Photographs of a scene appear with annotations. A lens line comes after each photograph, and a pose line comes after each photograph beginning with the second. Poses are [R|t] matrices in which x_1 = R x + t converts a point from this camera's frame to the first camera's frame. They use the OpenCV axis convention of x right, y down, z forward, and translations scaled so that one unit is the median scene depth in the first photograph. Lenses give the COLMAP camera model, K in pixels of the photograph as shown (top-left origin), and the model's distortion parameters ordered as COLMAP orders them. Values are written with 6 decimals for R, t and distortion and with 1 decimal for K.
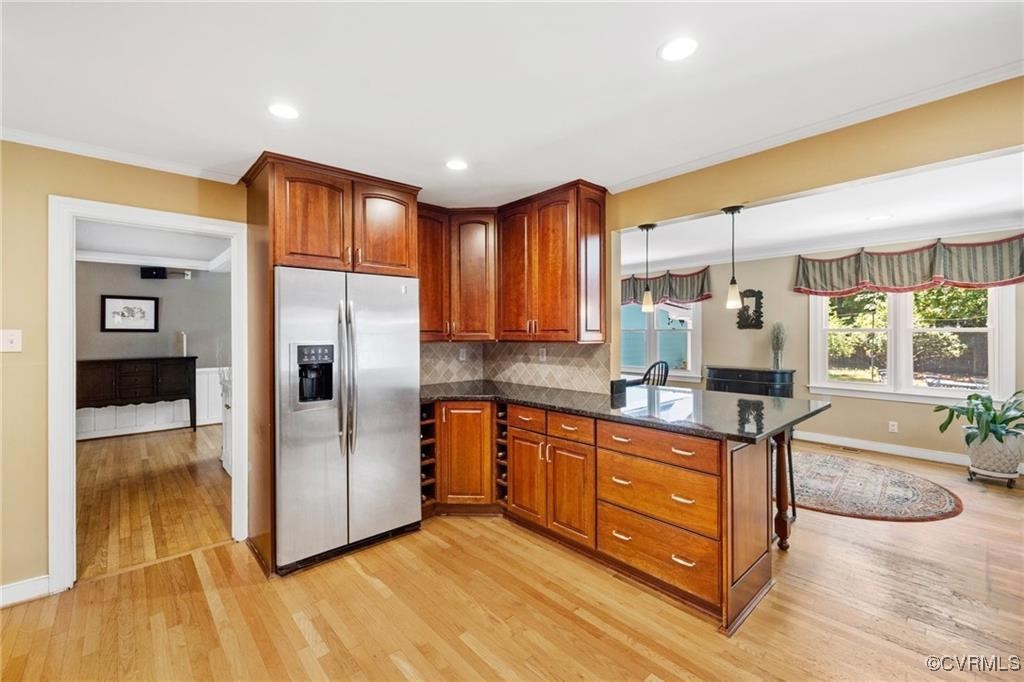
lens RADIAL K [[434.1, 0, 512.1], [0, 434.1, 334.2], [0, 0, 1]] dist [0.000609, 0.000793]
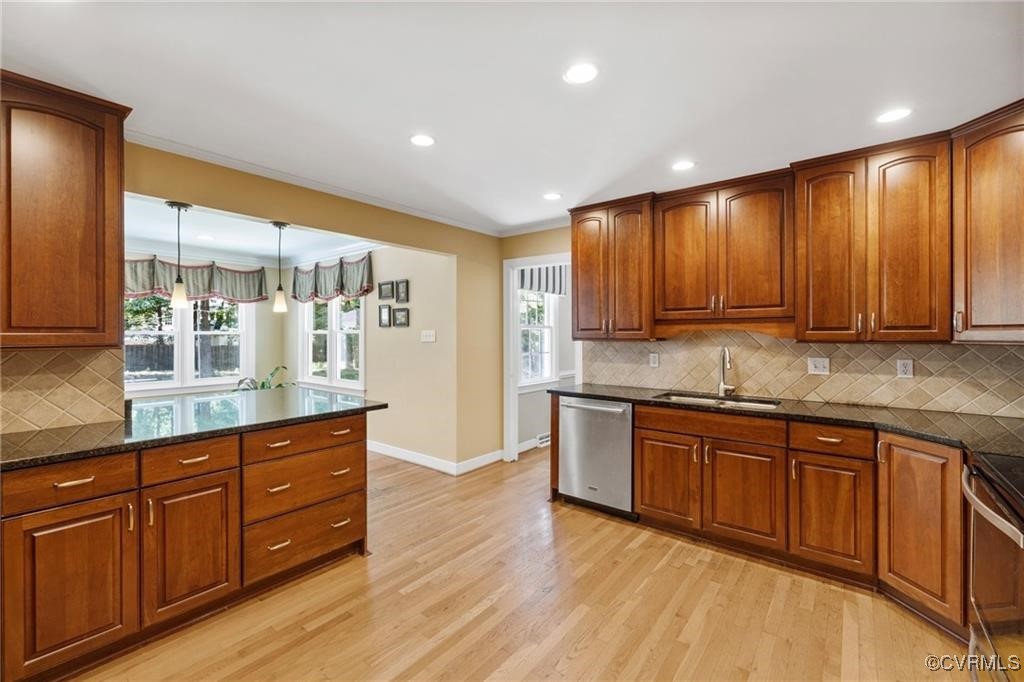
lens RADIAL K [[434.1, 0, 507.7], [0, 434.1, 334.9], [0, 0, 1]] dist [0.000609, 0.000793]
pose [[-0.162355, 0.002525, 0.986729, -0.607904], [0.007411, 0.999972, -0.001340, 0.006214], [-0.986705, 0.007095, -0.162369, 0.518017]]
